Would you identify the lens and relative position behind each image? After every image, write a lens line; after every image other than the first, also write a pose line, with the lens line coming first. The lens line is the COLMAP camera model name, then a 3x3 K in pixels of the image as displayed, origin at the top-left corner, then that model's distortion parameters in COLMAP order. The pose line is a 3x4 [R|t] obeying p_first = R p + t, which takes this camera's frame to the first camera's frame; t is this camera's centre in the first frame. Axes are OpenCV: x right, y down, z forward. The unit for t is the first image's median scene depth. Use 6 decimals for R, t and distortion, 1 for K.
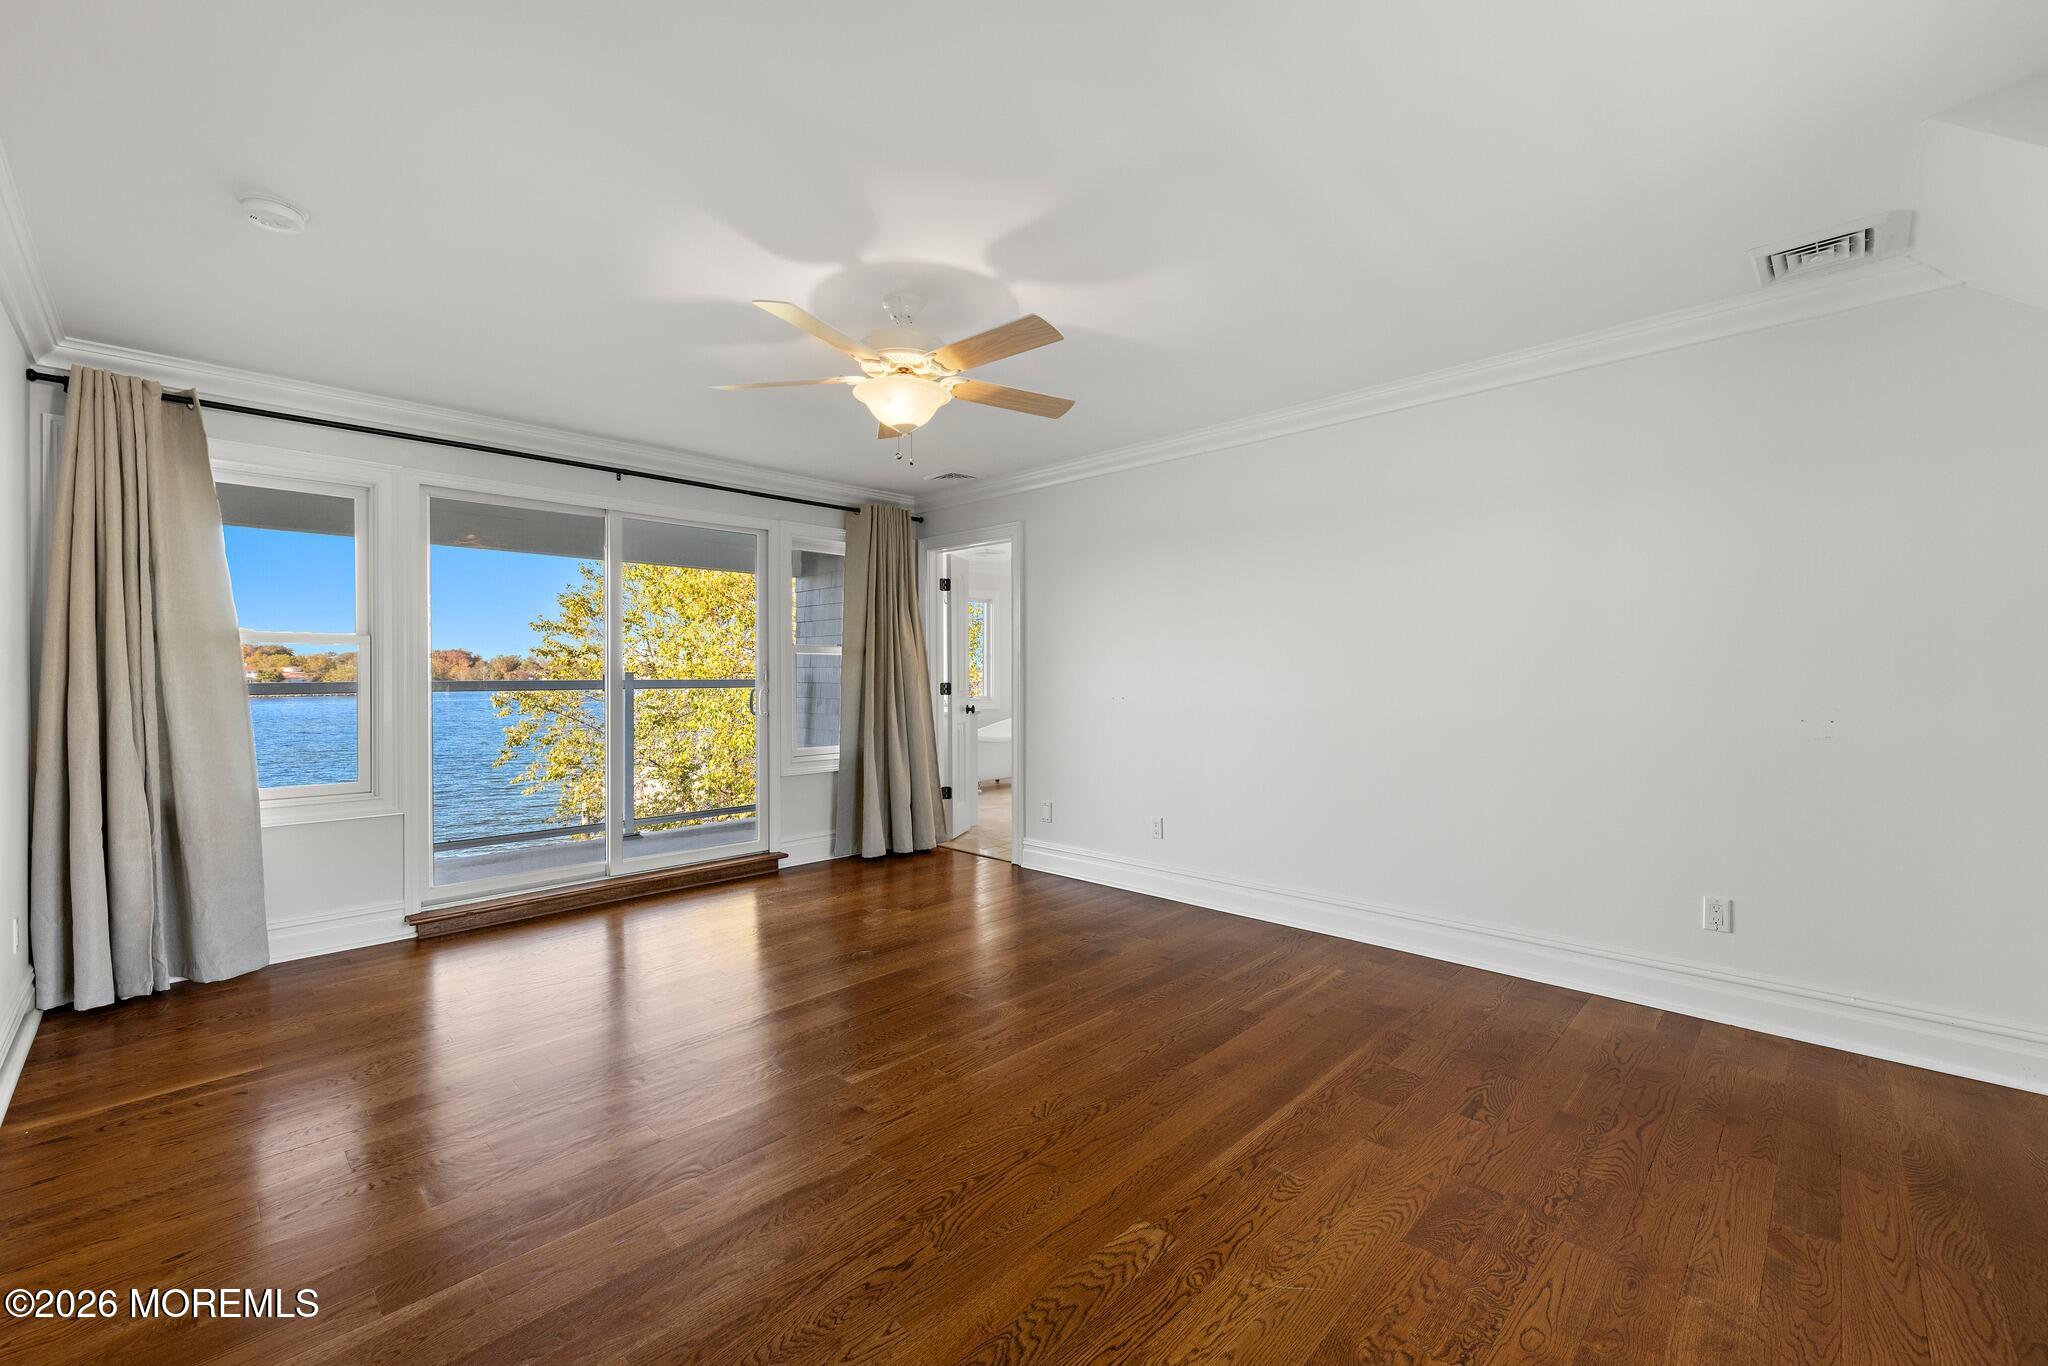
lens RADIAL K [[849.8, 0, 1035.4], [0, 849.8, 692.5], [0, 0, 1]] dist [0.002743, 0.002212]
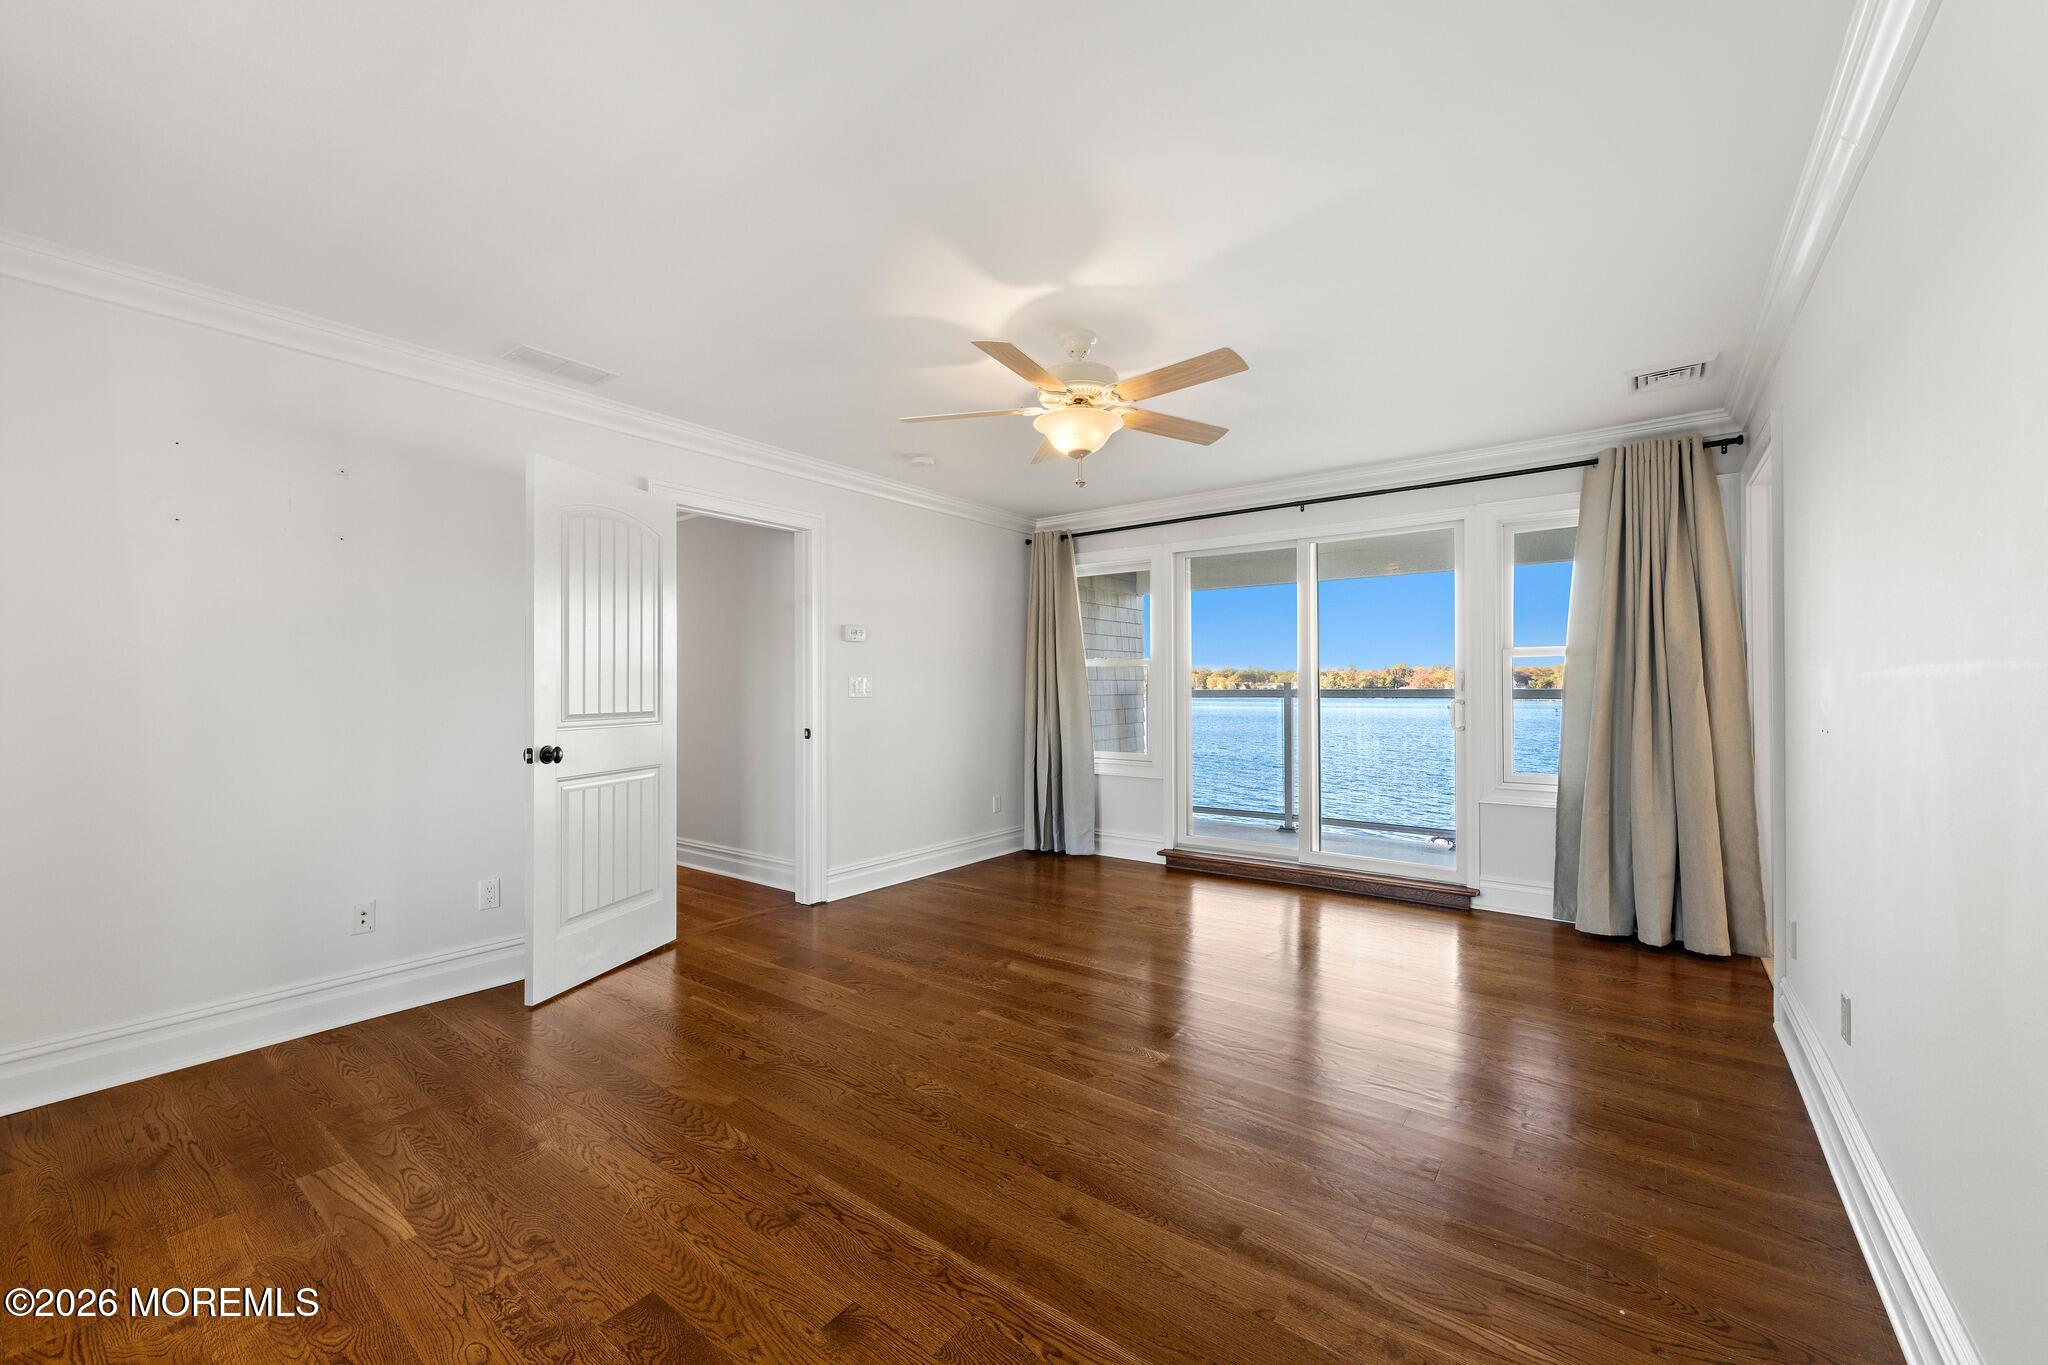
lens RADIAL K [[810.5, 0, 1017.4], [0, 810.5, 704.6], [0, 0, 1]] dist [0.002729, 0.000024]
pose [[0.103516, 0.023489, -0.994350, 0.505591], [-0.018516, 0.999593, 0.021686, -0.010030], [0.994455, 0.016166, 0.103908, 0.487596]]
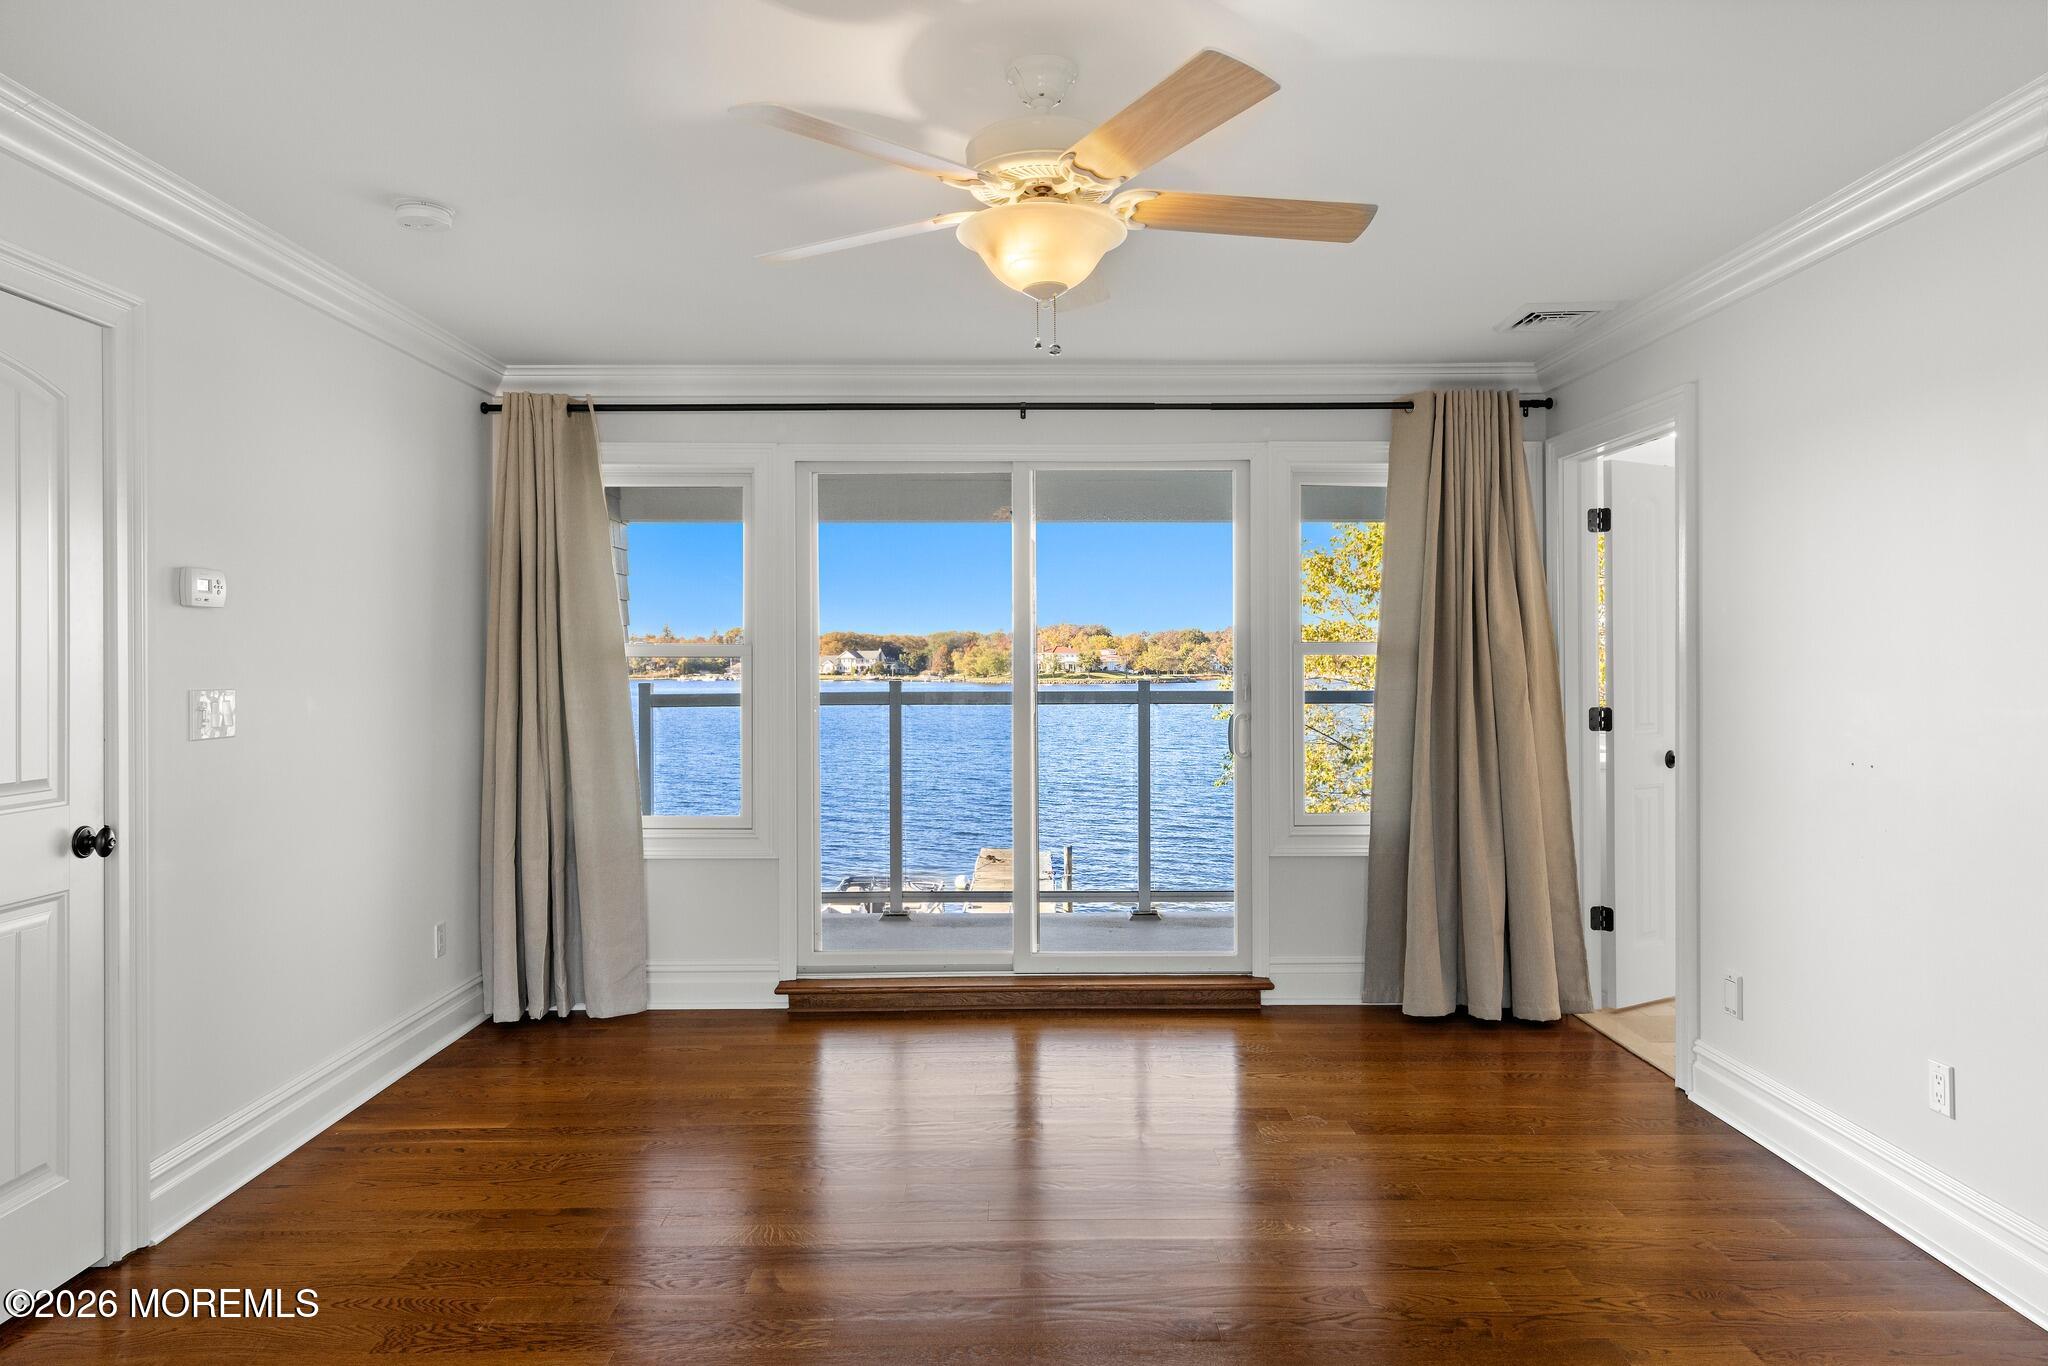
lens RADIAL K [[1299.0, 0, 1011.5], [0, 1299.0, 674.7], [0, 0, 1]] dist [0.007968, -0.001705]
pose [[0.693744, 0.008696, -0.720169, 0.269667], [-0.014004, 0.999901, -0.001416, -0.031411], [0.720085, 0.011068, 0.693798, 0.227079]]
